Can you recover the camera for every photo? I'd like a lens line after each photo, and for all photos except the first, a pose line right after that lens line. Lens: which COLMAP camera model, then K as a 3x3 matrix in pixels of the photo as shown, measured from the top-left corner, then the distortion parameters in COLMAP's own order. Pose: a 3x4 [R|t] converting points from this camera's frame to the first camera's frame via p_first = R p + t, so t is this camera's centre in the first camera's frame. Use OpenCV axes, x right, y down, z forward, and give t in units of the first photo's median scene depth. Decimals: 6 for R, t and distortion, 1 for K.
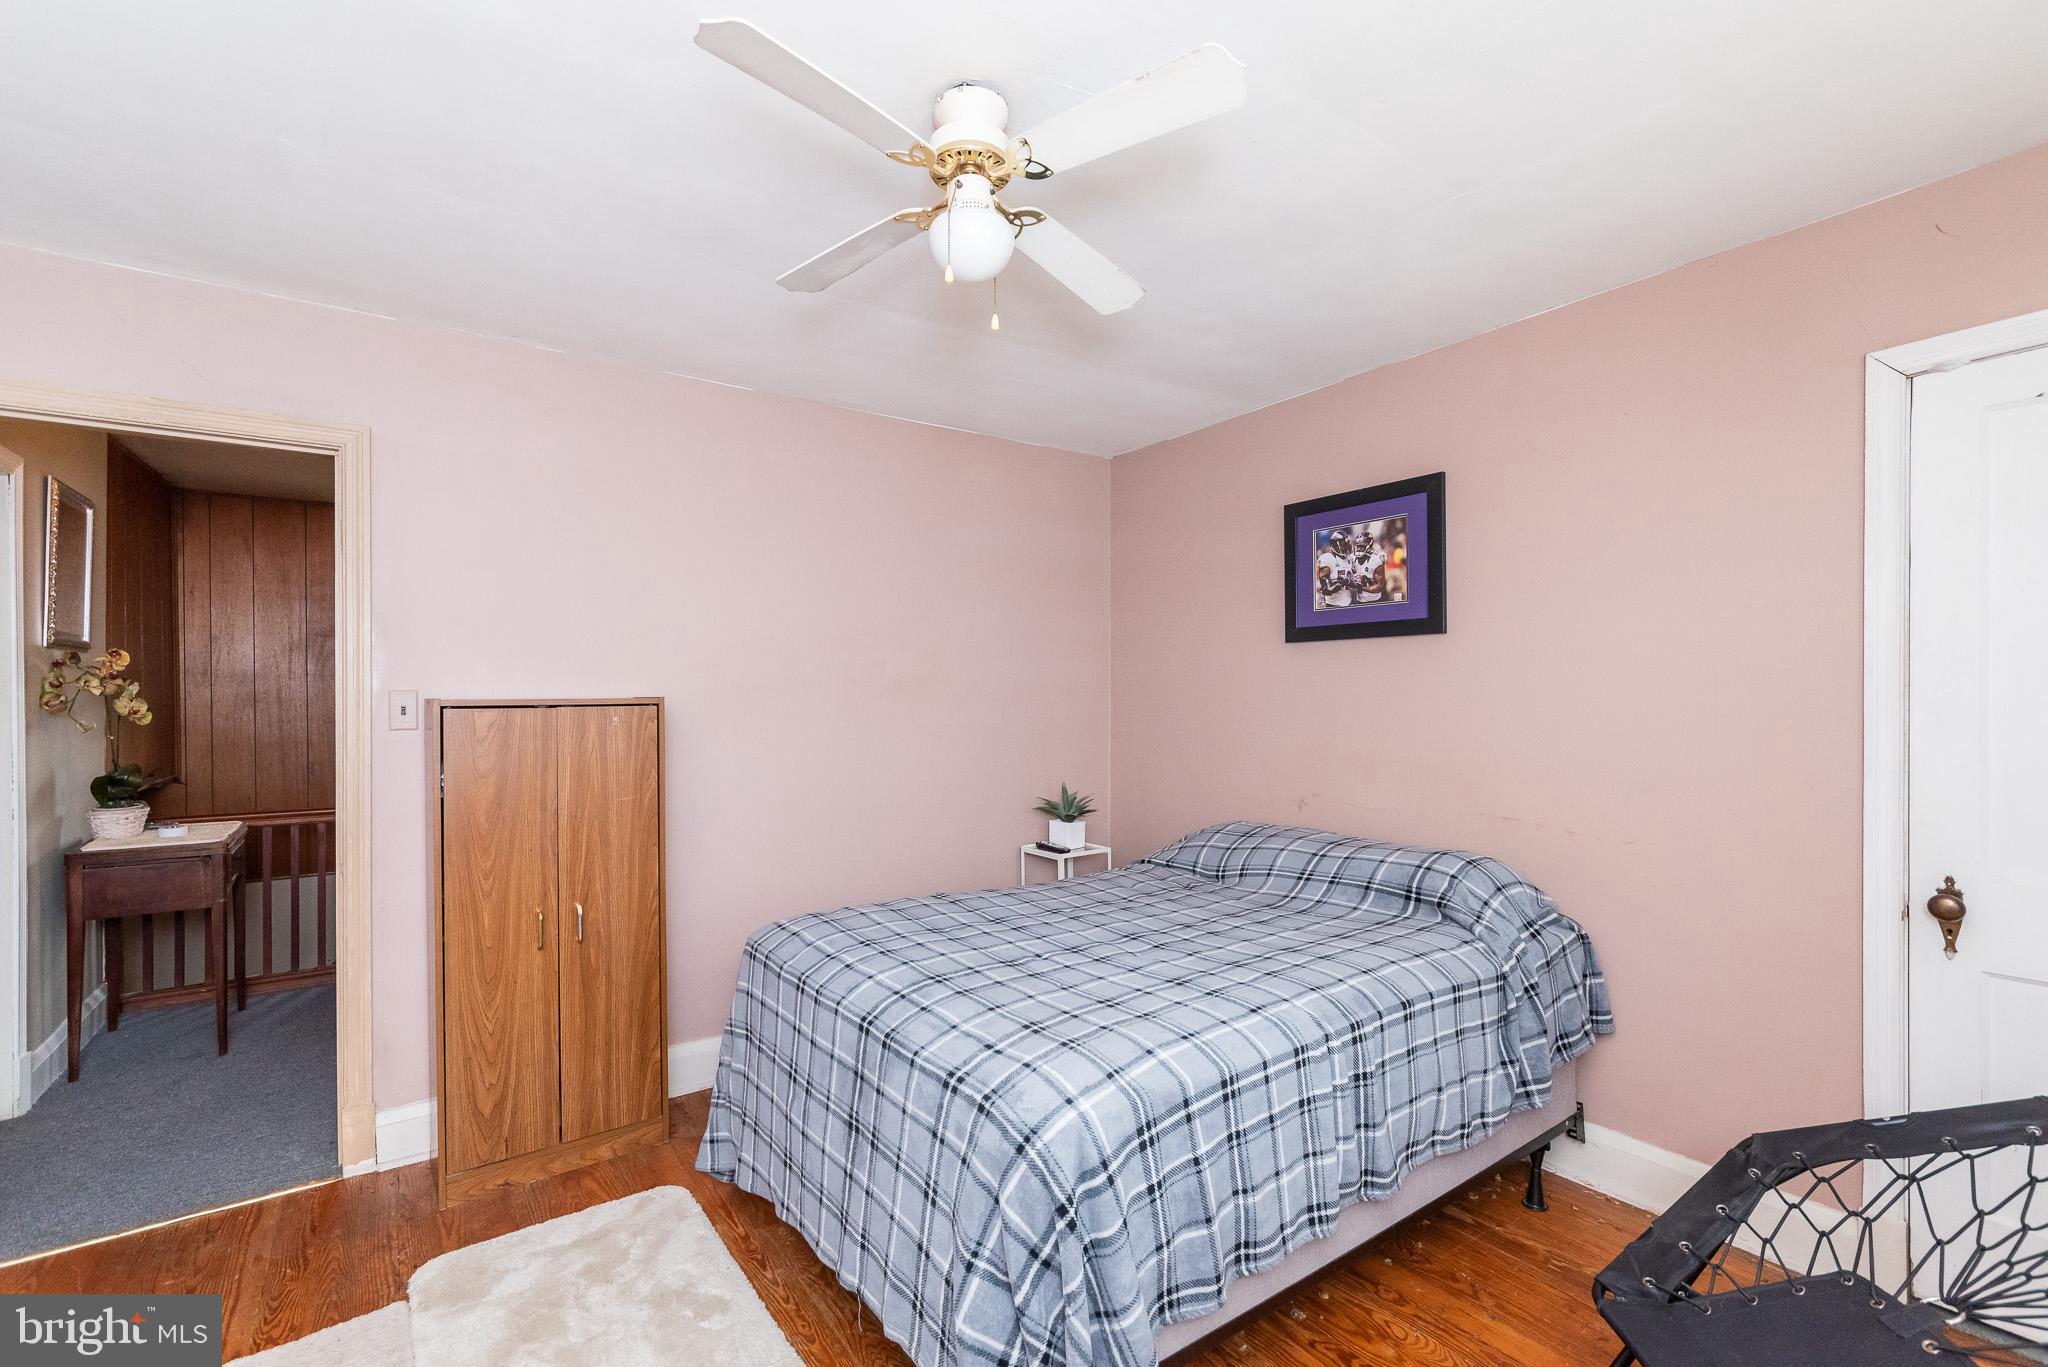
lens RADIAL K [[893.7, 0, 1029.9], [0, 893.7, 682.2], [0, 0, 1]] dist [-0.004072, 0.000008]
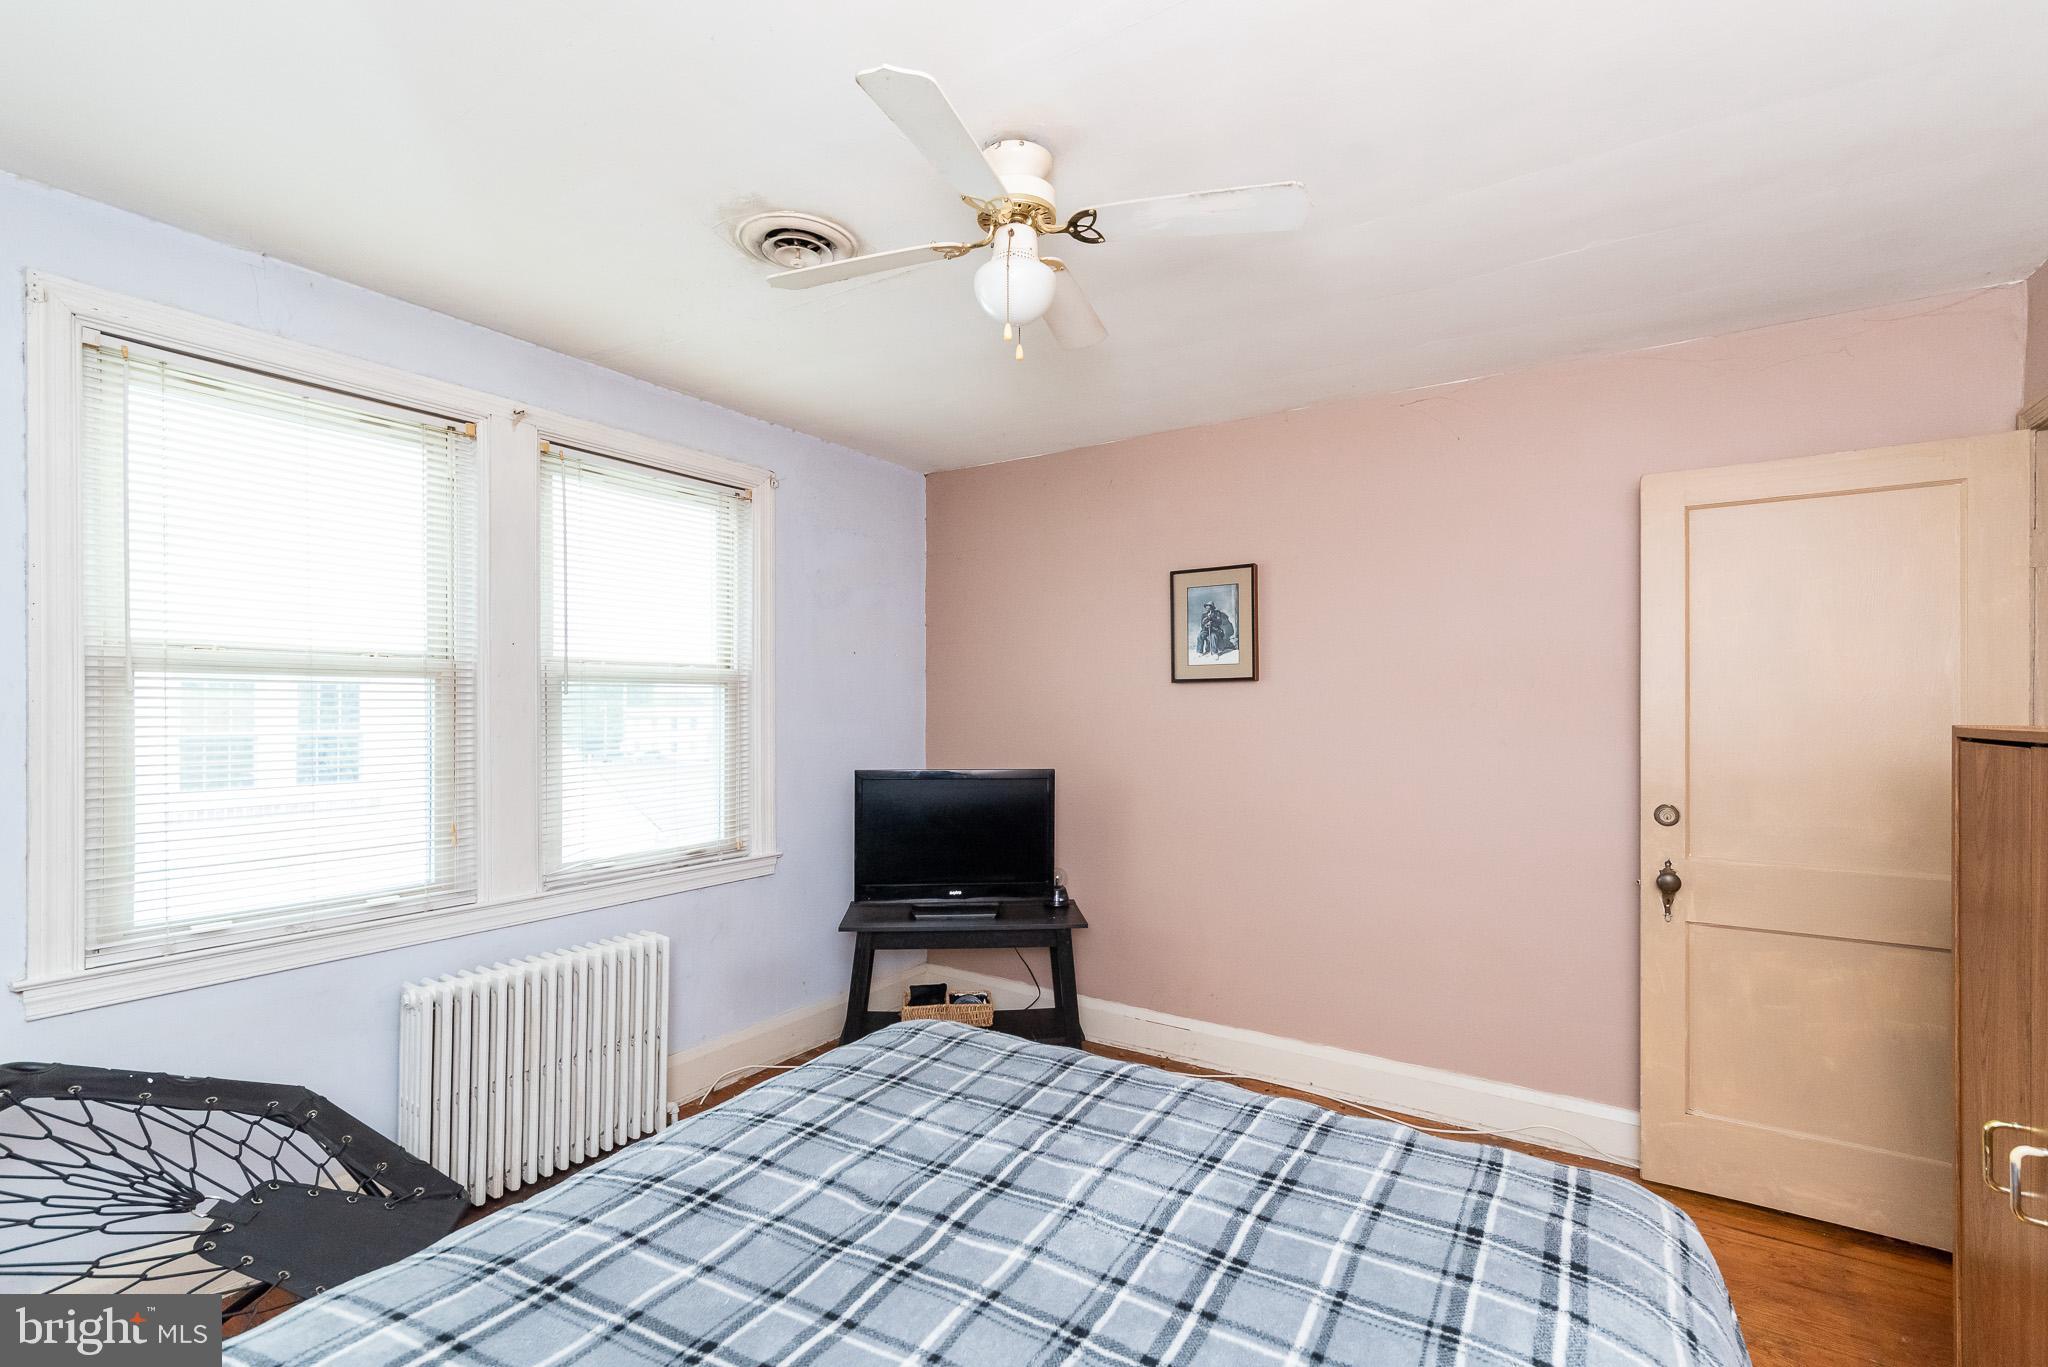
lens RADIAL K [[893.7, 0, 1025.9], [0, 893.7, 698.9], [0, 0, 1]] dist [-0.004072, 0.000008]
pose [[-0.928100, 0.000339, -0.372332, 0.169733], [0.009333, 0.999707, -0.022354, 0.009212], [0.372215, -0.024222, -0.927831, 1.082610]]
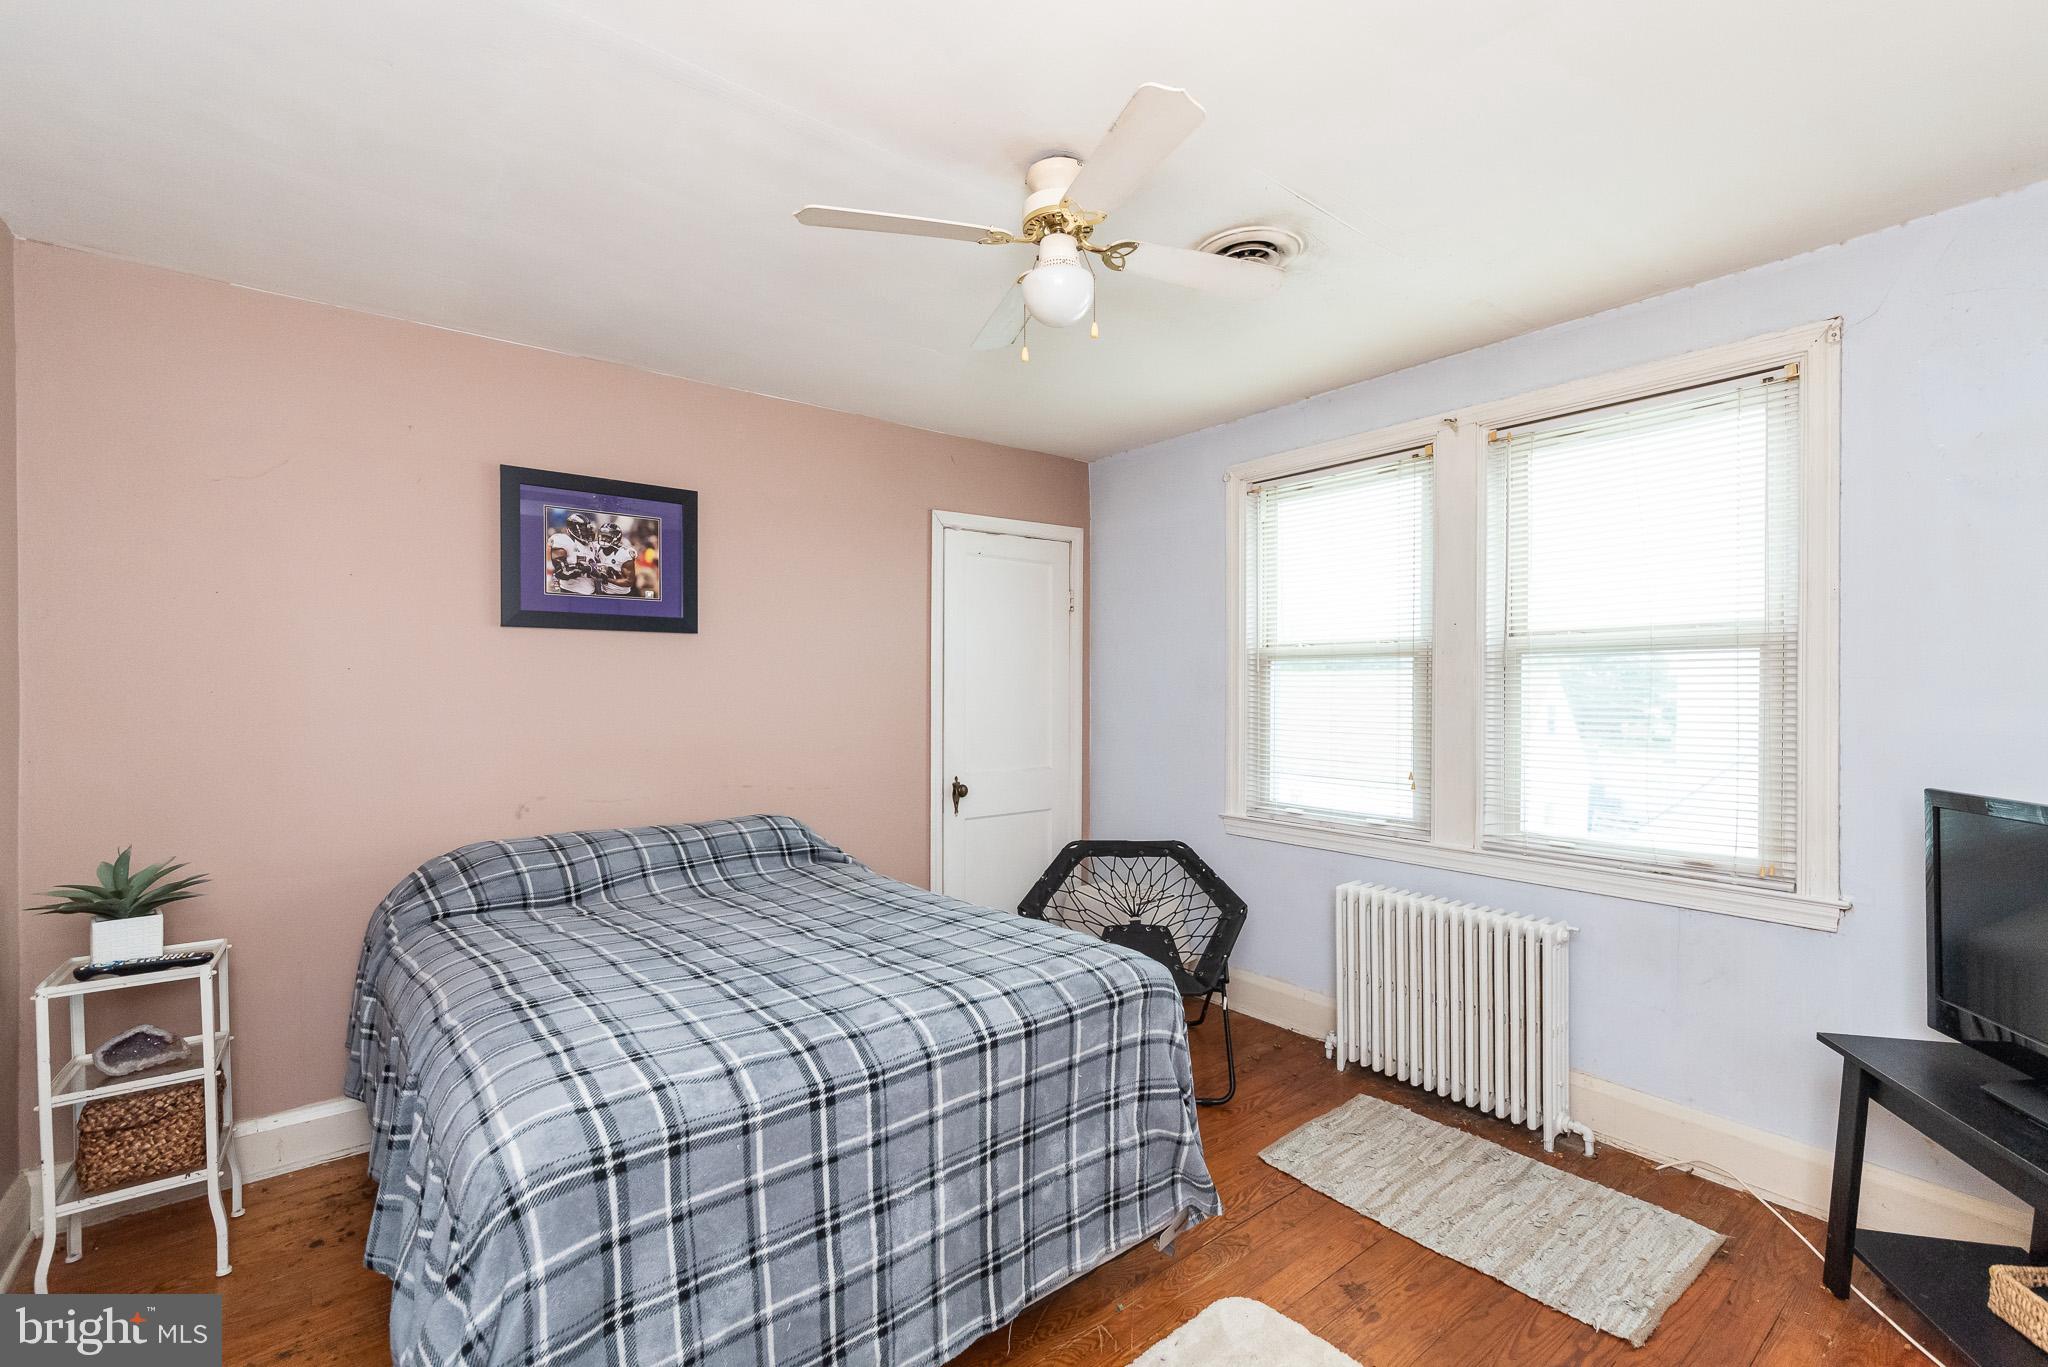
lens RADIAL K [[893.7, 0, 1028.8], [0, 893.7, 685.2], [0, 0, 1]] dist [-0.004072, 0.000008]
pose [[-0.059560, 0.005157, 0.998211, -0.667107], [-0.014076, 0.999883, -0.006006, 0.012035], [-0.998126, -0.014409, -0.059480, 0.610885]]
